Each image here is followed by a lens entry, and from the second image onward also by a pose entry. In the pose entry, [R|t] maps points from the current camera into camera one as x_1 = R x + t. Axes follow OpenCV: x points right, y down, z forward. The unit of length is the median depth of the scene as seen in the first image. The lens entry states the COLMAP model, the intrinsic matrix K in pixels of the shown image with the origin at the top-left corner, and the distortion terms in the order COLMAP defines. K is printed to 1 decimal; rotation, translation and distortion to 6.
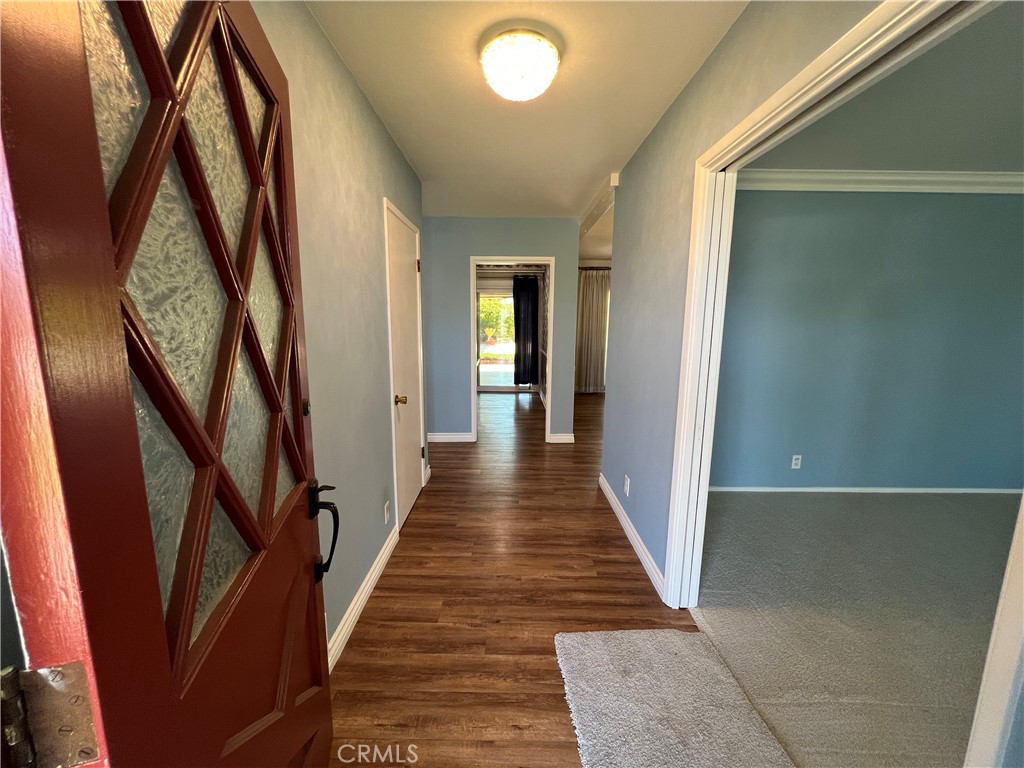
lens RADIAL K [[411.3, 0, 509.2], [0, 411.3, 383.9], [0, 0, 1]] dist [0.000501, 0.000401]
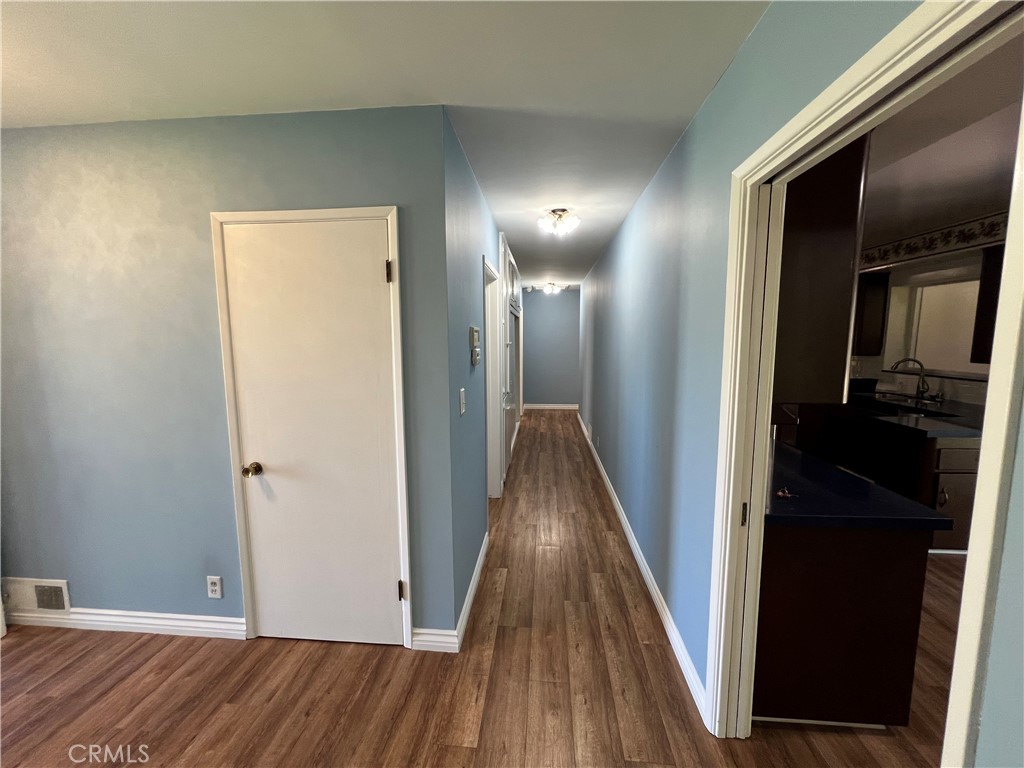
lens RADIAL K [[411.3, 0, 509.2], [0, 411.3, 383.9], [0, 0, 1]] dist [0.000501, 0.000401]
pose [[-0.087364, 0.106304, -0.990488, 0.427180], [-0.154083, 0.980882, 0.118864, -0.280711], [0.984188, 0.163002, -0.069314, 1.515413]]
